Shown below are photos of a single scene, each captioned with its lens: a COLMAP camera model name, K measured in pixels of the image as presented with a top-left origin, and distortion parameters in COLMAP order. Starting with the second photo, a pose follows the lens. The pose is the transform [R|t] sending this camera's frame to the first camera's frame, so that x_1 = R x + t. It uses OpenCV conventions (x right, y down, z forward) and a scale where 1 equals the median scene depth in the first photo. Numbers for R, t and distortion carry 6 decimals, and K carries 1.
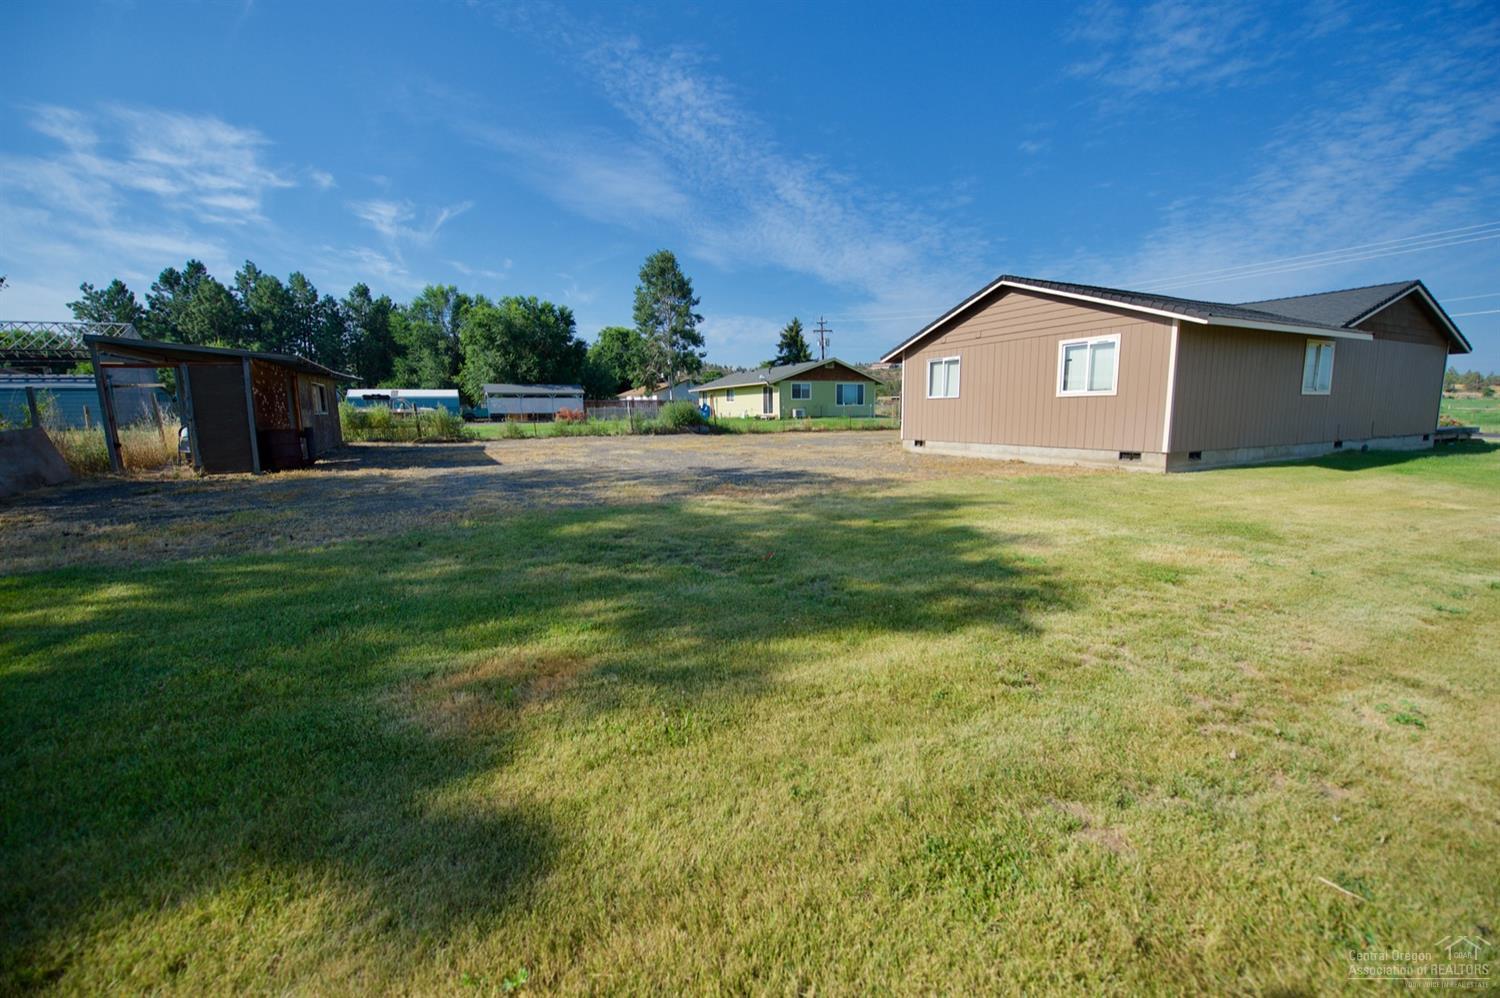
lens RADIAL K [[595.7, 0, 750.0], [0, 595.7, 499.0], [0, 0, 1]] dist [-0.007421, -0.006358]
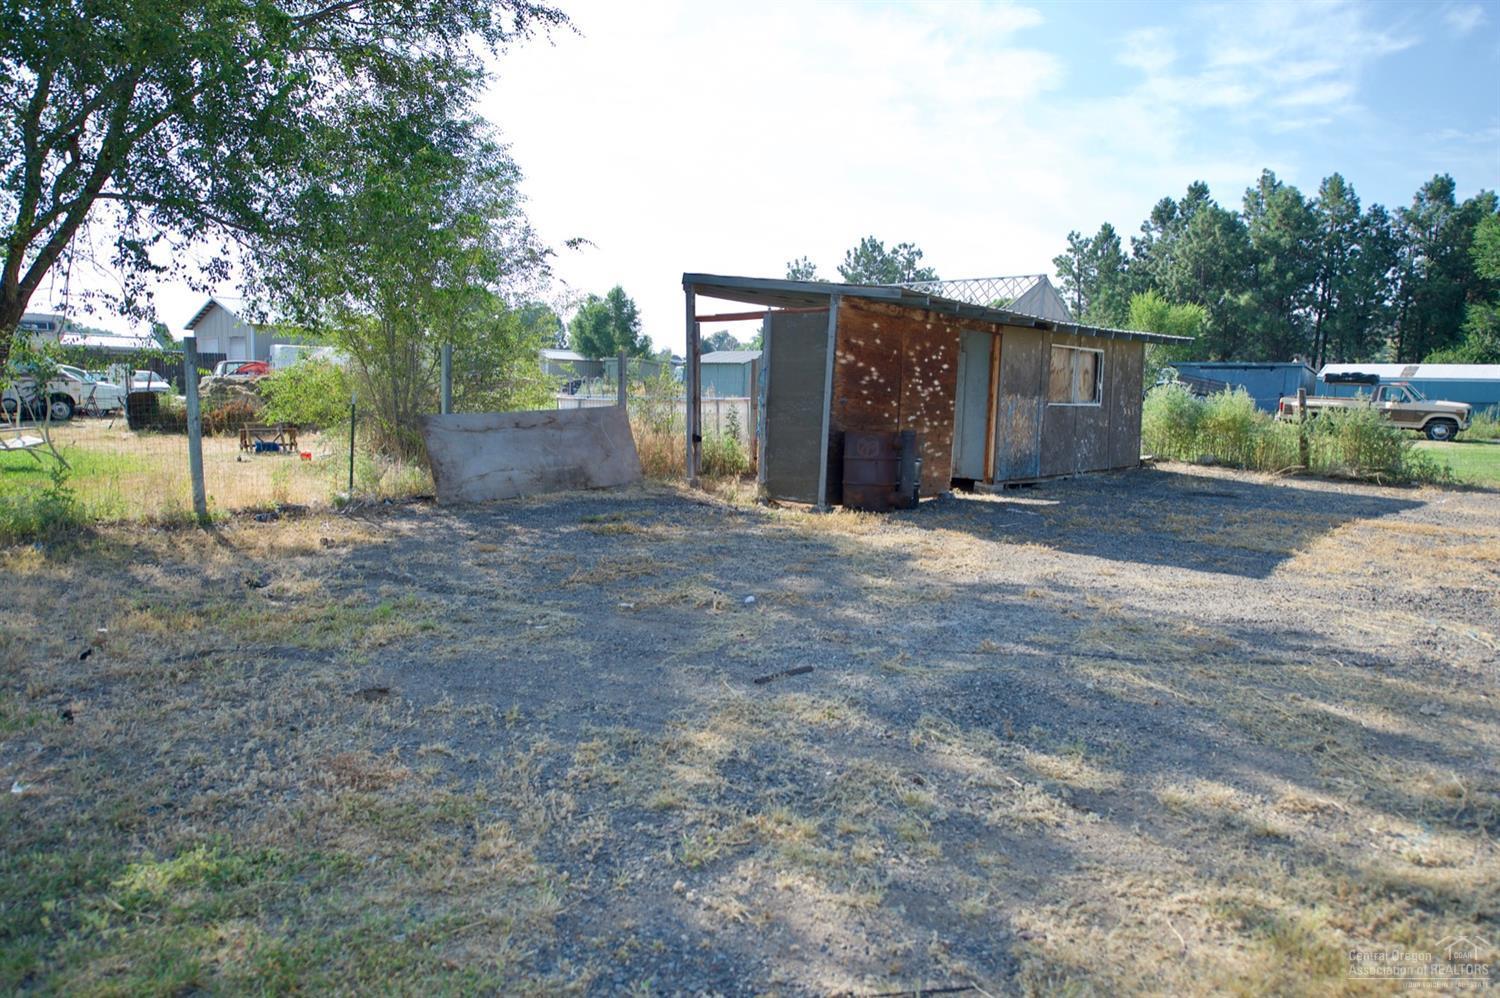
lens RADIAL K [[991.9, 0, 750.0], [0, 991.9, 499.0], [0, 0, 1]] dist [0.002457, 0.000883]
pose [[0.370940, 0.122567, -0.920533, -0.004402], [-0.168919, 0.983621, 0.062899, -0.018229], [0.913165, 0.132164, 0.385569, 0.108653]]
